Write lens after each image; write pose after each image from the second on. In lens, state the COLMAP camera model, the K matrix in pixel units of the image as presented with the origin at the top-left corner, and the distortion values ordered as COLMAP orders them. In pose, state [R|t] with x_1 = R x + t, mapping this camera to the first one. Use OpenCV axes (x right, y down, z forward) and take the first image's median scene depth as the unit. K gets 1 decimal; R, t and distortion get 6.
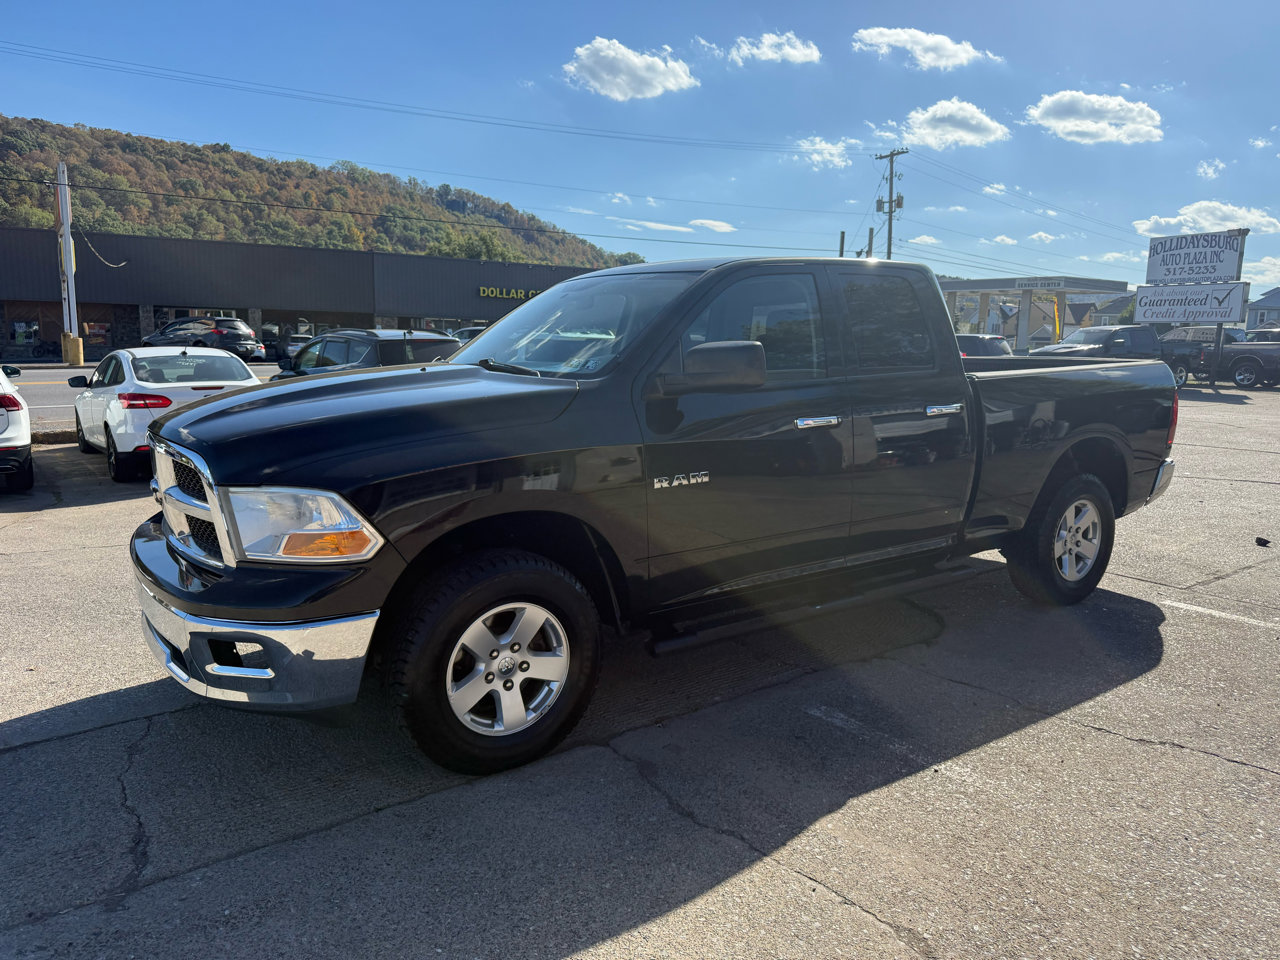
lens RADIAL K [[900.0, 0, 641.3], [0, 900.0, 480.8], [0, 0, 1]] dist [0.071285, -0.108258]
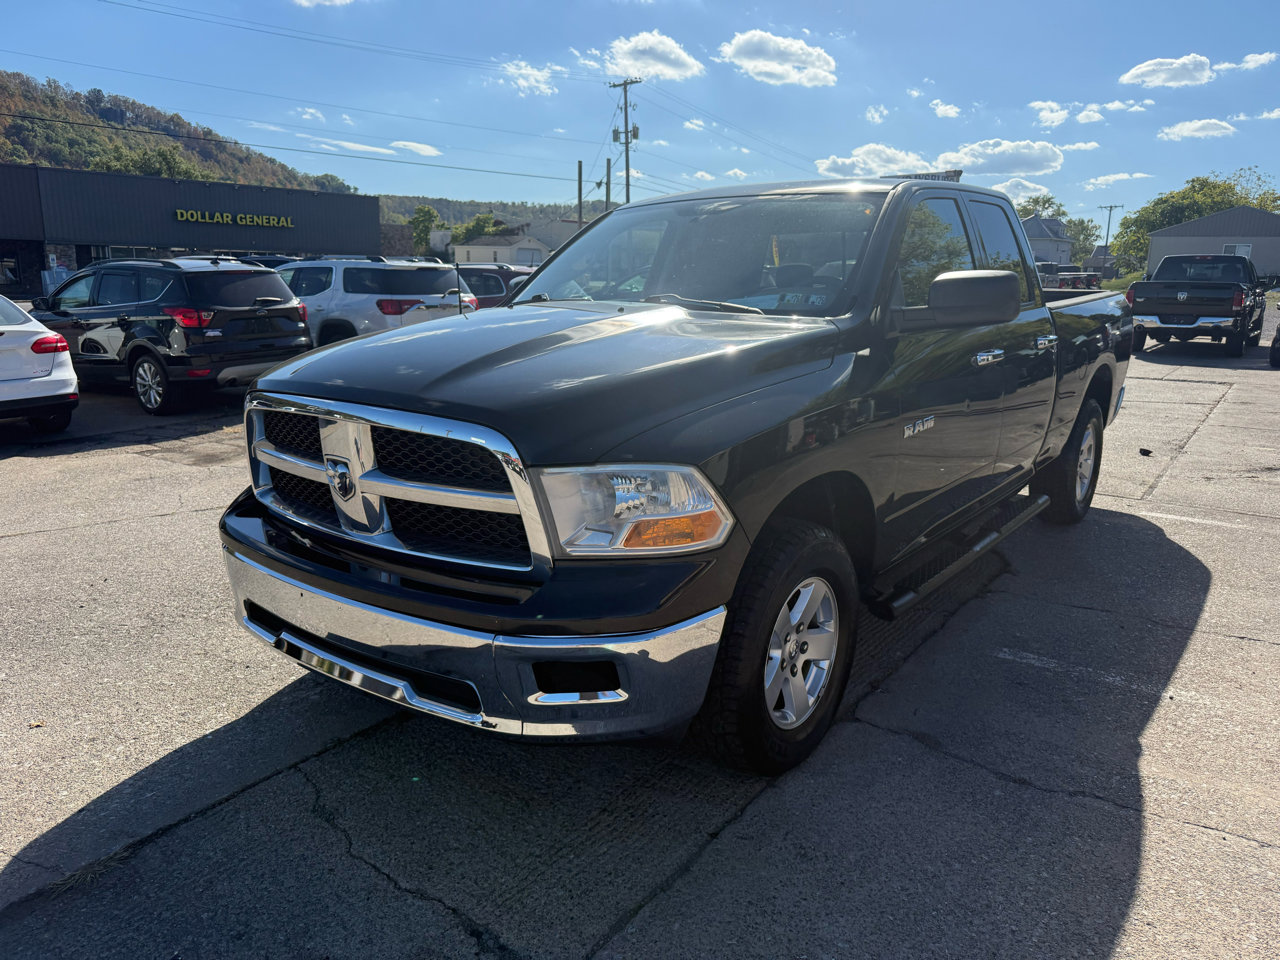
lens RADIAL K [[915.5, 0, 638.3], [0, 915.5, 477.1], [0, 0, 1]] dist [-0.001217, -0.006860]
pose [[0.954247, -0.066045, 0.291636, -0.422977], [0.046348, 0.996185, 0.073945, -0.026391], [-0.295407, -0.057045, 0.953667, 0.165782]]
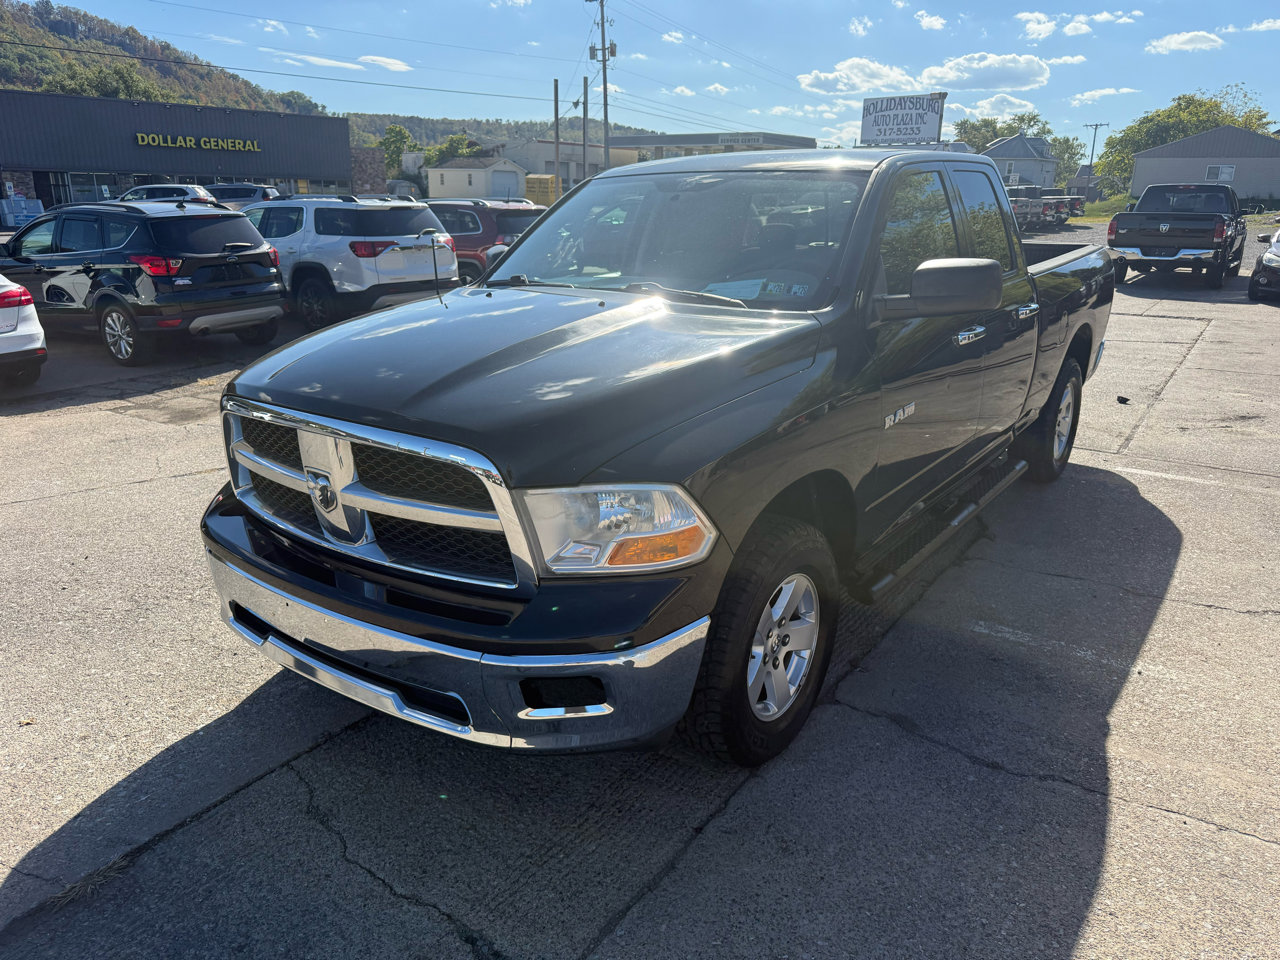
lens RADIAL K [[915.6, 0, 642.8], [0, 915.6, 474.5], [0, 0, 1]] dist [-0.000467, -0.007395]
pose [[0.946017, -0.100390, 0.308178, -0.419224], [0.054966, 0.986742, 0.152705, -0.082352], [-0.319423, -0.127522, 0.938993, 0.169696]]
